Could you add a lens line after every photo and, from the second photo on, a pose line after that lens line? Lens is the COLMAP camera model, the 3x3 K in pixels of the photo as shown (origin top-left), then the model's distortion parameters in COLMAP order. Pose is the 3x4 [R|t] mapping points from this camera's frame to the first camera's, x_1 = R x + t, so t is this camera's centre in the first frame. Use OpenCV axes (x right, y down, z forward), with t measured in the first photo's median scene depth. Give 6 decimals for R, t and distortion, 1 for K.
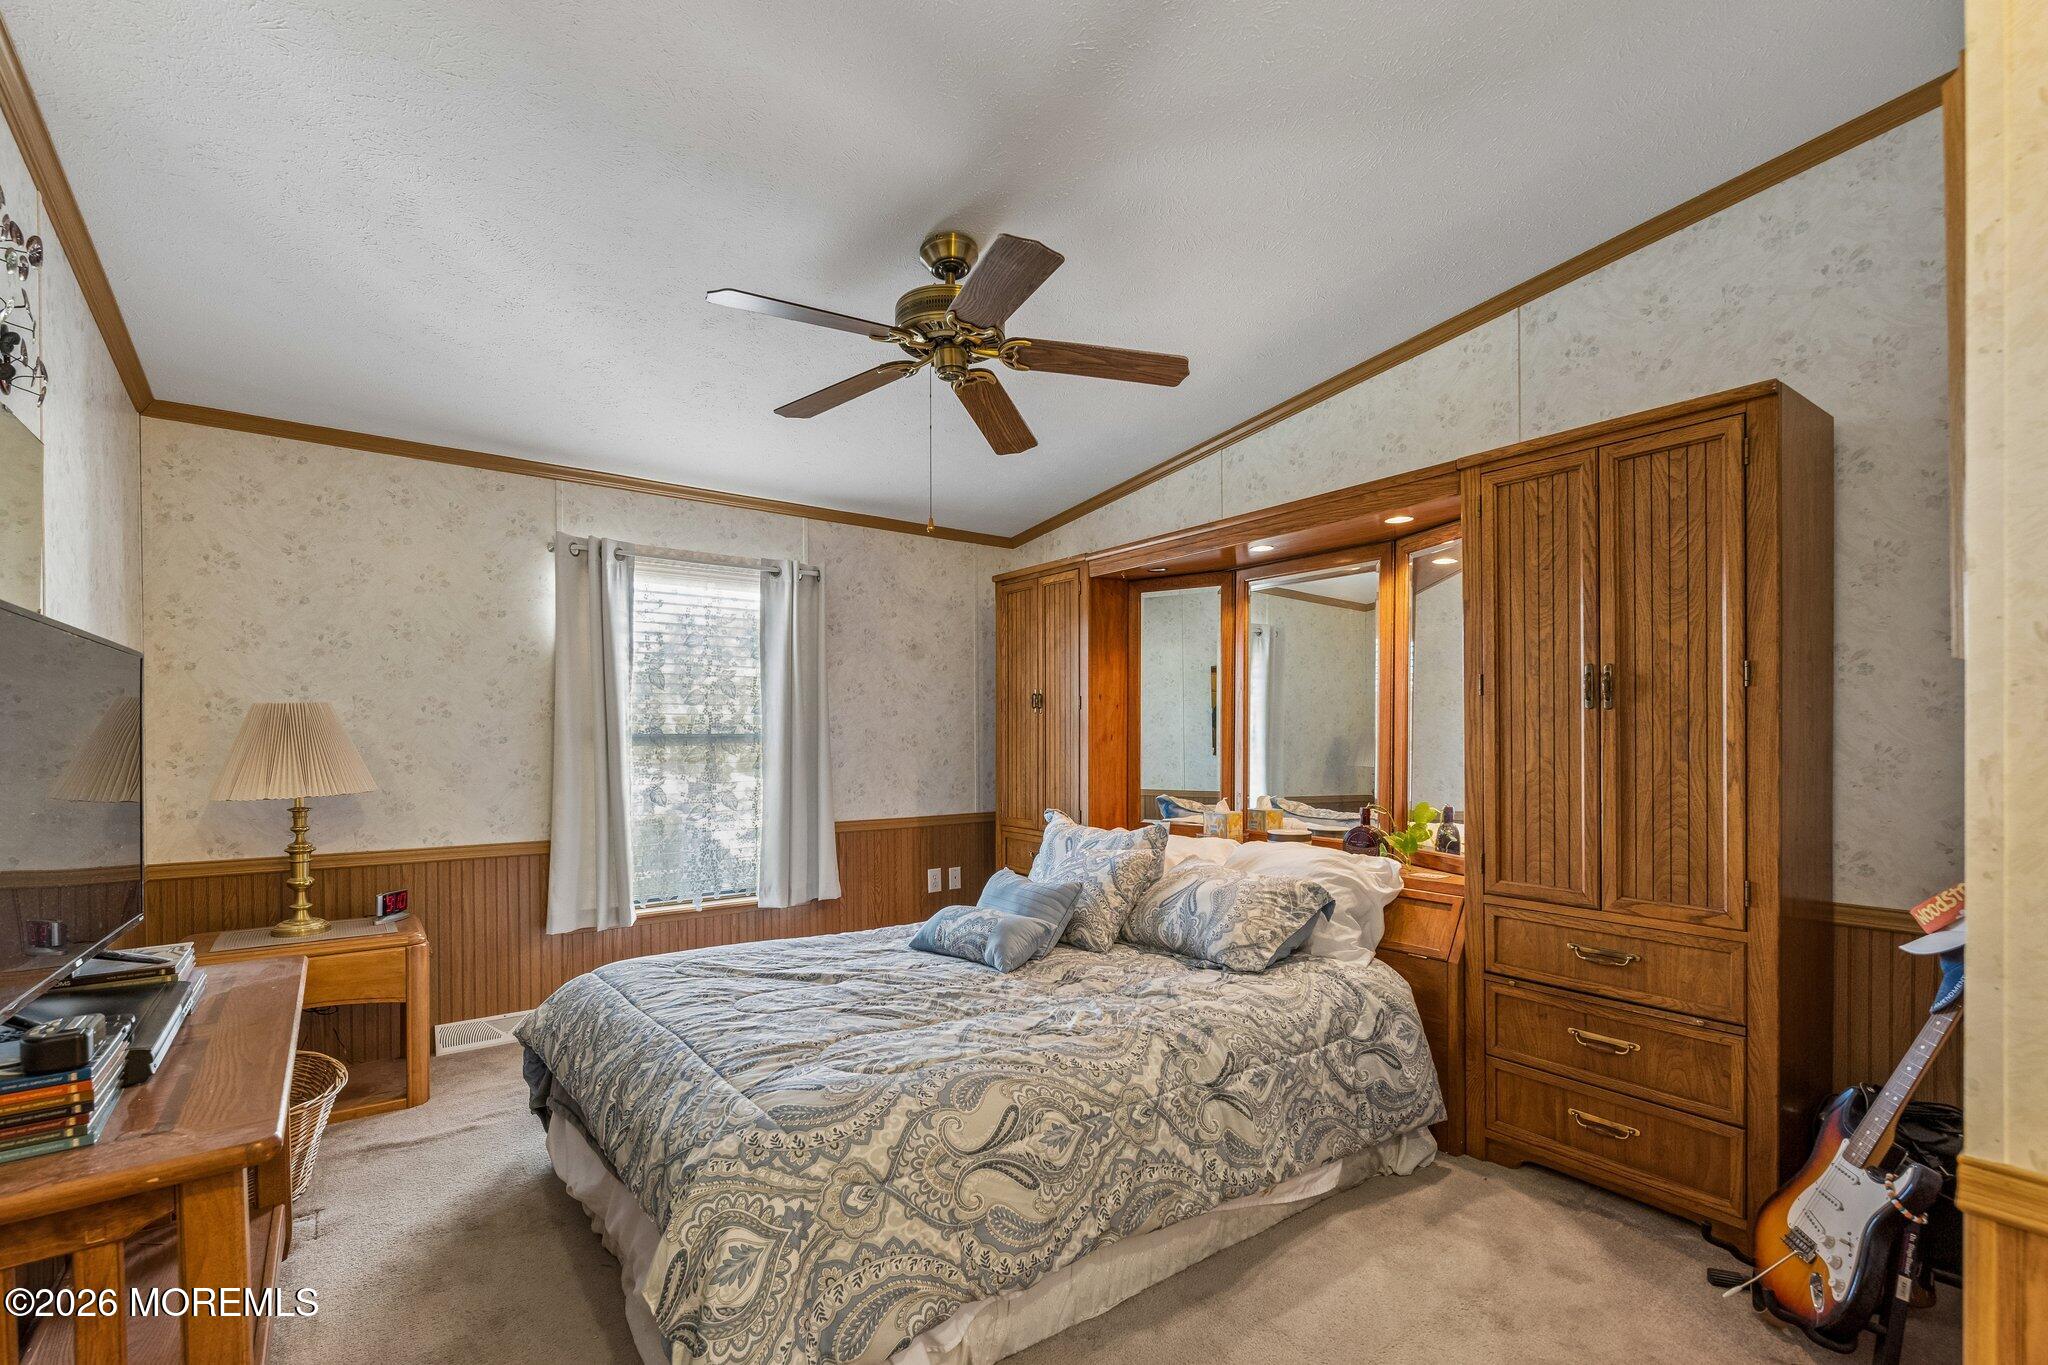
lens RADIAL K [[908.2, 0, 1029.7], [0, 908.2, 746.1], [0, 0, 1]] dist [-0.000160, -0.000278]
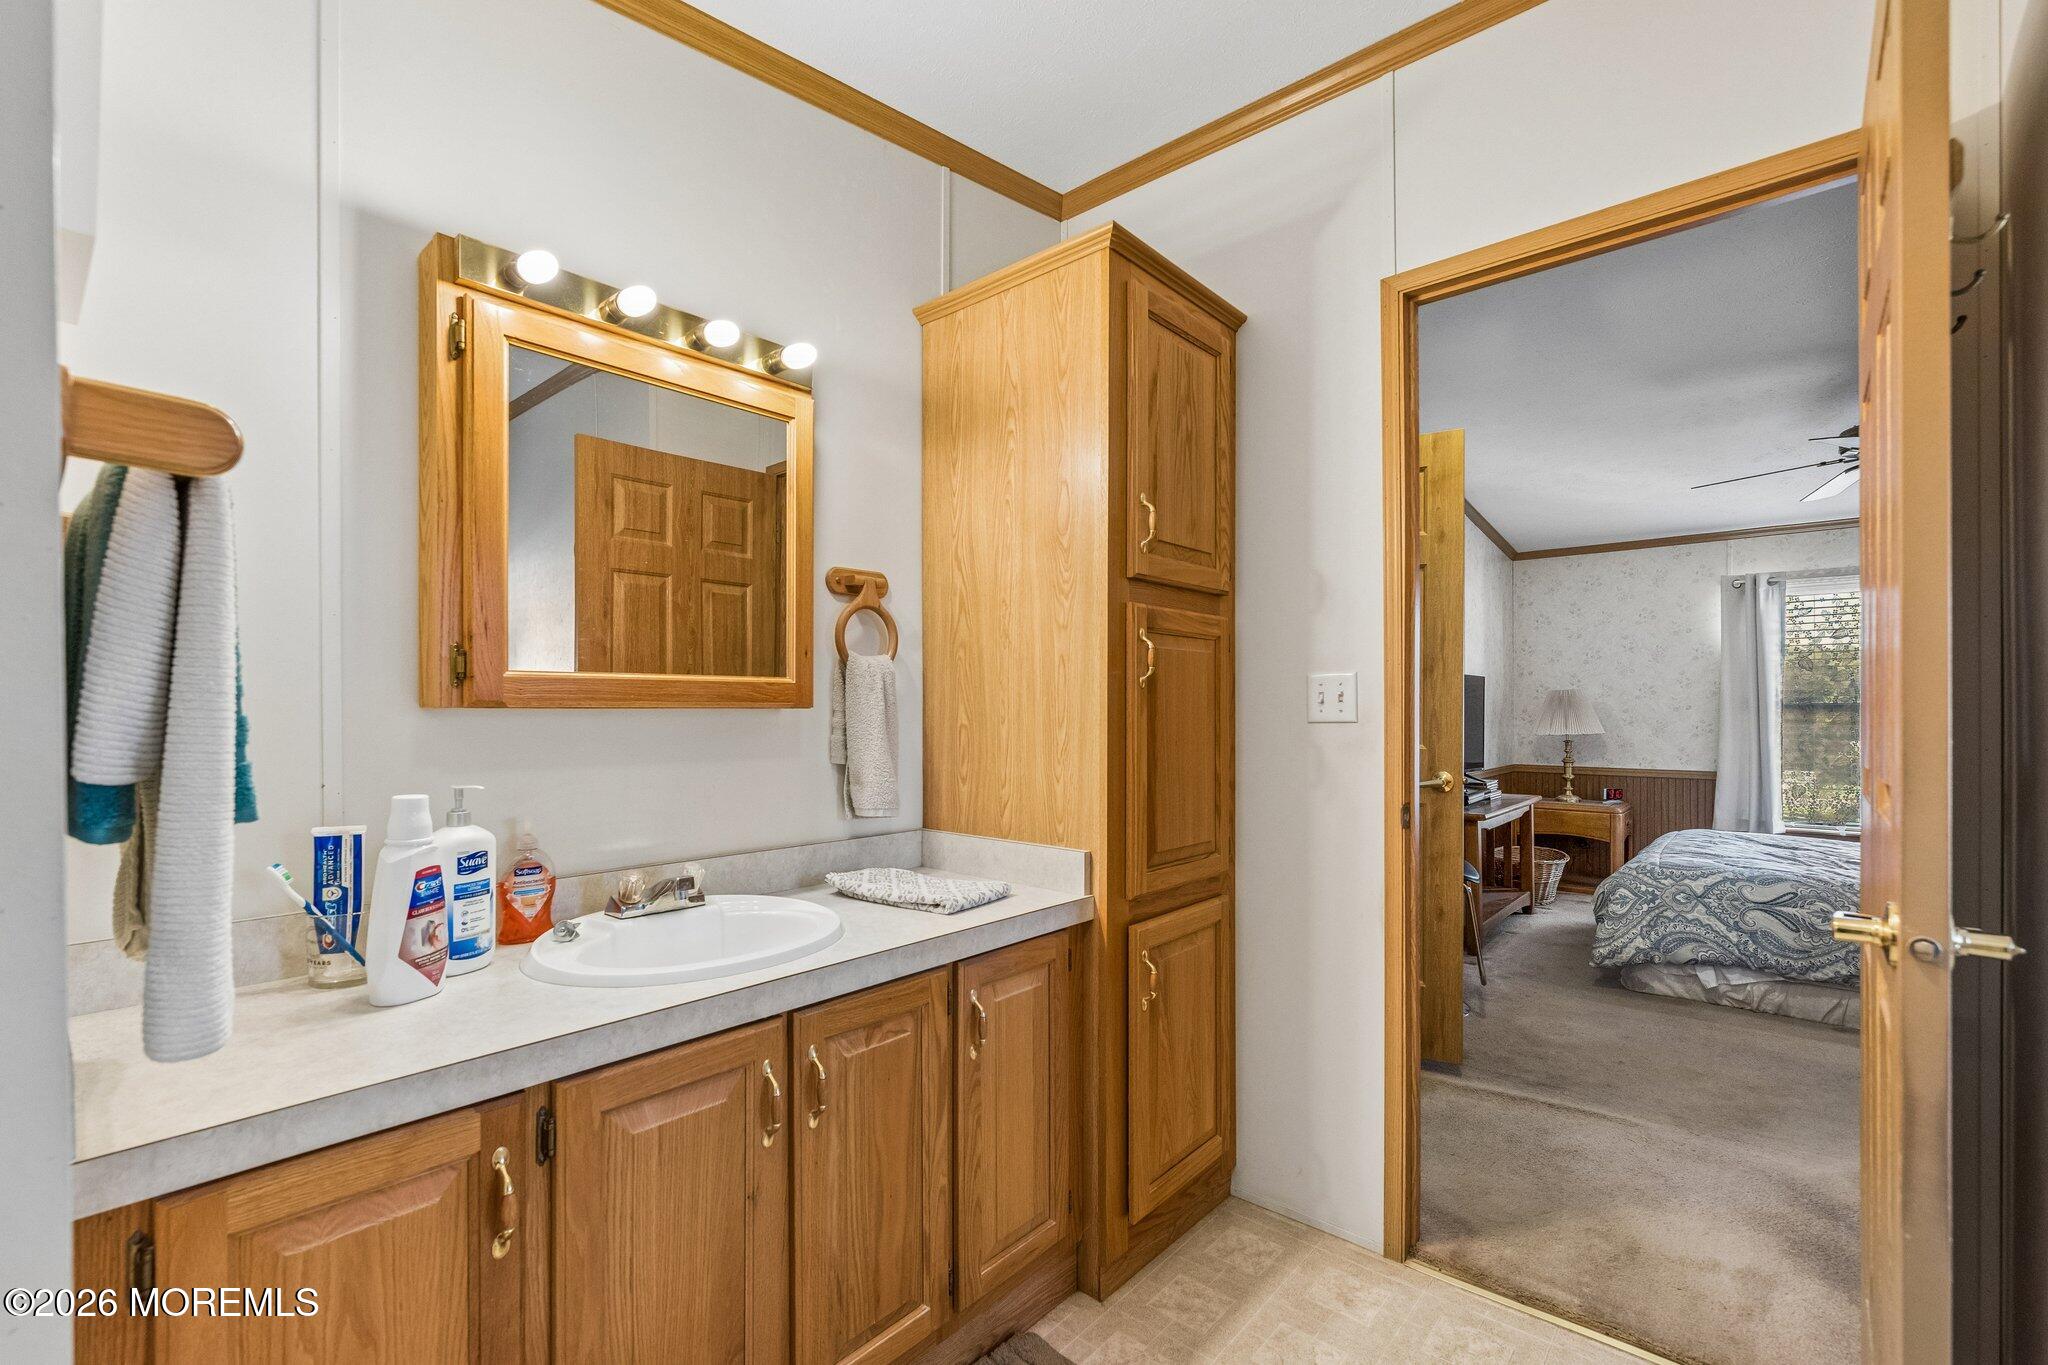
lens RADIAL K [[889.3, 0, 1029.6], [0, 889.3, 717.7], [0, 0, 1]] dist [0.000299, -0.000090]
pose [[0.211669, 0.010156, -0.977289, 0.903773], [-0.007372, 0.999934, 0.008794, 0.007843], [0.977314, 0.005343, 0.211730, -0.615568]]
